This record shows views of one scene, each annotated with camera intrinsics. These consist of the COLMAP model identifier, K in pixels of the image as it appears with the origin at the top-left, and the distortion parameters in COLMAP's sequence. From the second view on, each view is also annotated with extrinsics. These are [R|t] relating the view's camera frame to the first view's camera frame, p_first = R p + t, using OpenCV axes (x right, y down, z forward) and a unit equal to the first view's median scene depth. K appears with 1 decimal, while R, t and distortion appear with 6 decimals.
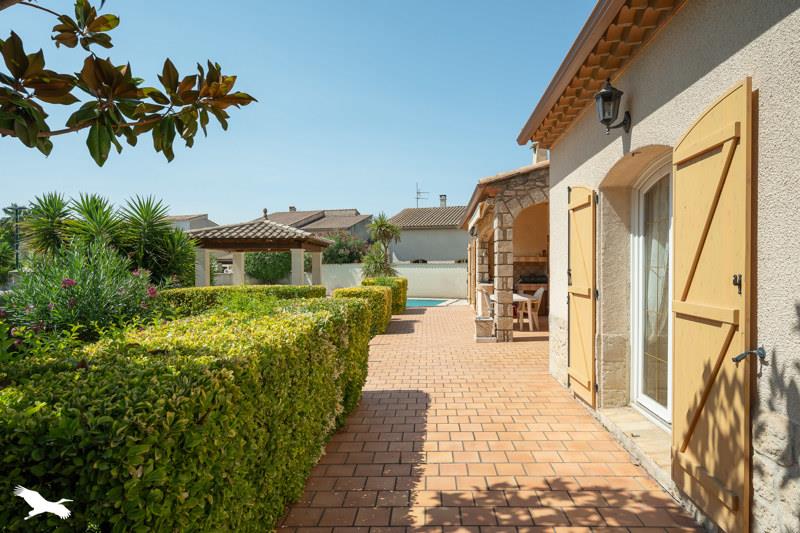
lens RADIAL K [[433.5, 0, 400.1], [0, 433.5, 265.6], [0, 0, 1]] dist [-0.000980, -0.000191]
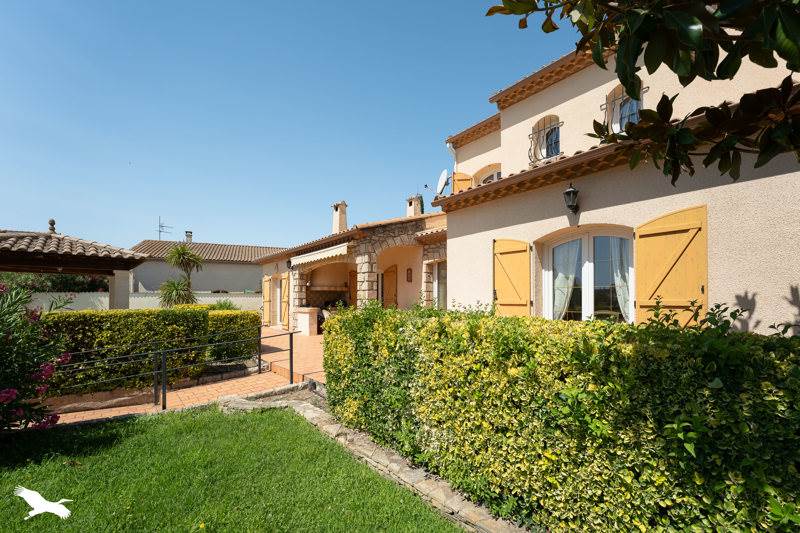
lens RADIAL K [[328.2, 0, 400.9], [0, 328.2, 296.3], [0, 0, 1]] dist [0.000741, 0.000083]
pose [[0.730628, -0.000885, 0.682775, -0.706480], [0.003337, 0.999992, -0.002275, 0.033452], [-0.682767, 0.003940, 0.730625, 0.341290]]
